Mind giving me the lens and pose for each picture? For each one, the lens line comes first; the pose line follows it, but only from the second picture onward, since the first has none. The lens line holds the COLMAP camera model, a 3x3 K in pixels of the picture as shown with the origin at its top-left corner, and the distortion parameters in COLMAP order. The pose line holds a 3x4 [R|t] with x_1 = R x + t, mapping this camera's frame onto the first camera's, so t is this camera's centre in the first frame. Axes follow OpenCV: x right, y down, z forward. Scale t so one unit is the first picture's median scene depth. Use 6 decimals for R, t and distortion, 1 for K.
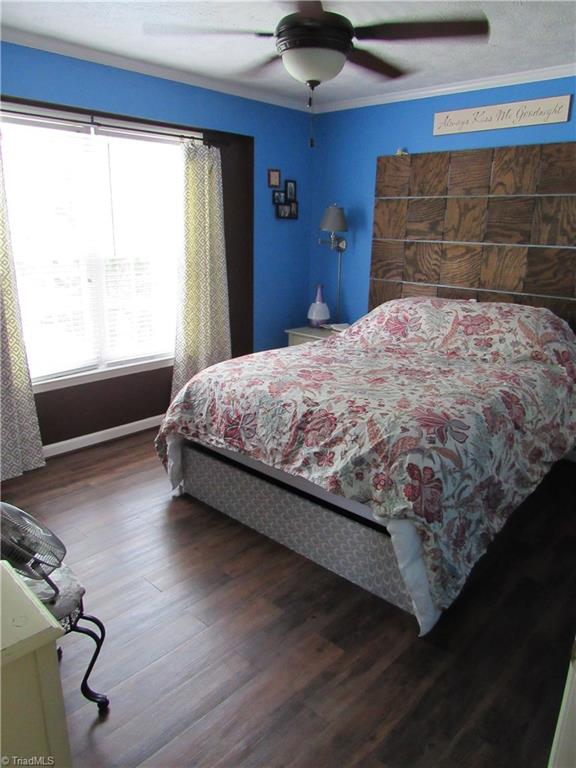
lens RADIAL K [[550.9, 0, 286.3], [0, 550.9, 385.2], [0, 0, 1]] dist [-0.036639, 0.015444]
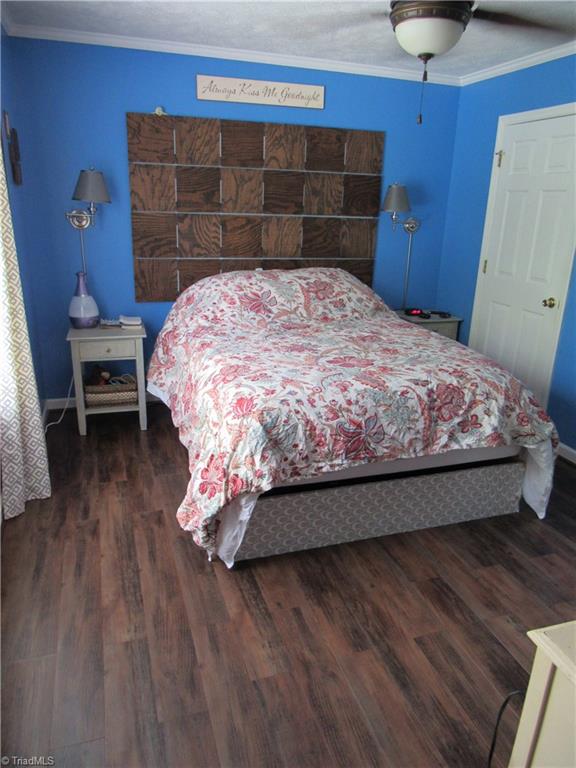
lens RADIAL K [[550.9, 0, 286.6], [0, 550.9, 385.6], [0, 0, 1]] dist [-0.036639, 0.015444]
pose [[0.479474, -0.279709, 0.831786, -0.639022], [0.223139, 0.955550, 0.192701, -0.148488], [-0.848713, 0.093209, 0.520575, 0.476149]]
